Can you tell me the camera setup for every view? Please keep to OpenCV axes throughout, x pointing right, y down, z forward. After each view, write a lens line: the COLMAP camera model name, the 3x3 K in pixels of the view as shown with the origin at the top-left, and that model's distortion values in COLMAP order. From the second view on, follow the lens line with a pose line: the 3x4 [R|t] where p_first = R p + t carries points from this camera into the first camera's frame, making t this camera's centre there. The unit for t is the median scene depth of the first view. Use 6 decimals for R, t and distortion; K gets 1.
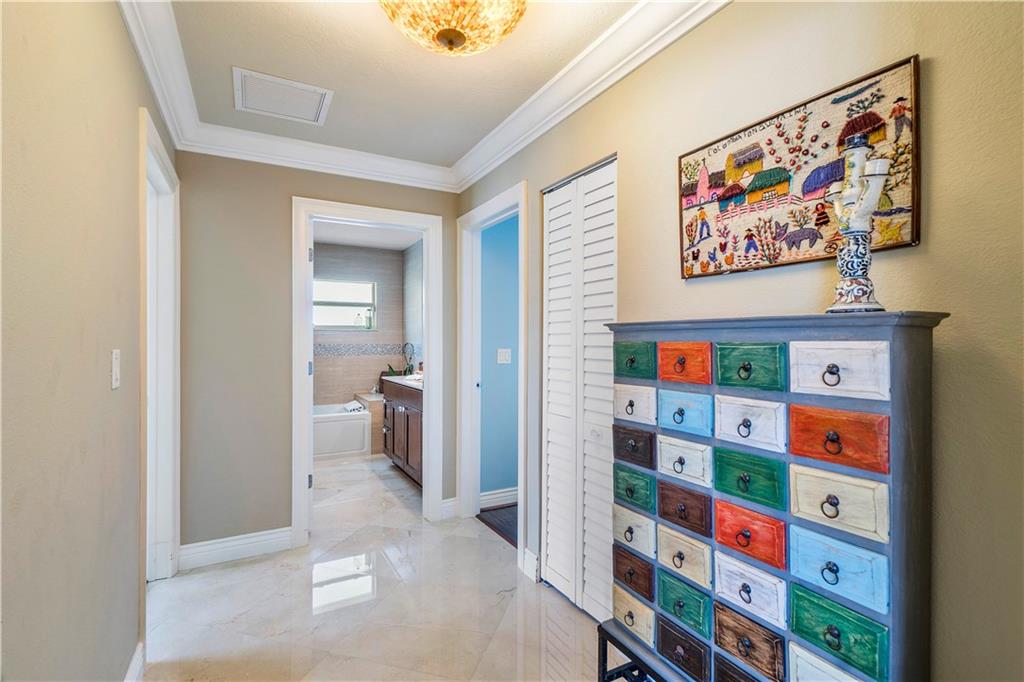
lens RADIAL K [[455.3, 0, 512.0], [0, 455.3, 341.0], [0, 0, 1]] dist [0.000426, -0.000024]
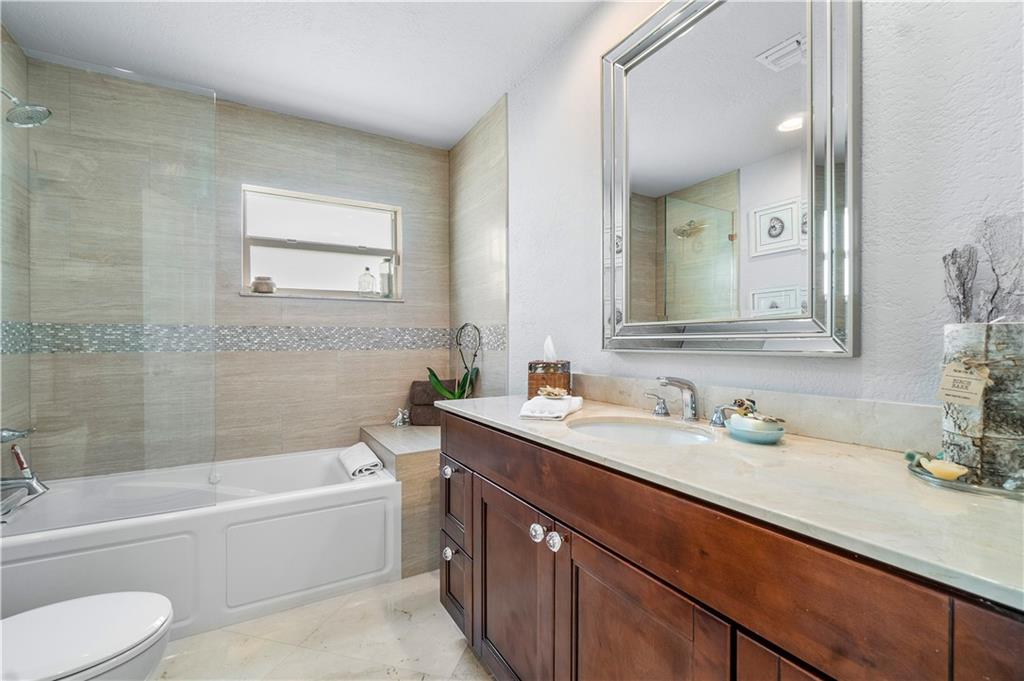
lens RADIAL K [[455.3, 0, 512.0], [0, 455.3, 340.5], [0, 0, 1]] dist [0.000426, -0.000024]
pose [[0.999962, -0.008709, 0.000326, -0.177034], [0.008709, 0.999961, -0.001652, 0.023082], [-0.000312, 0.001655, 0.999999, 0.495999]]
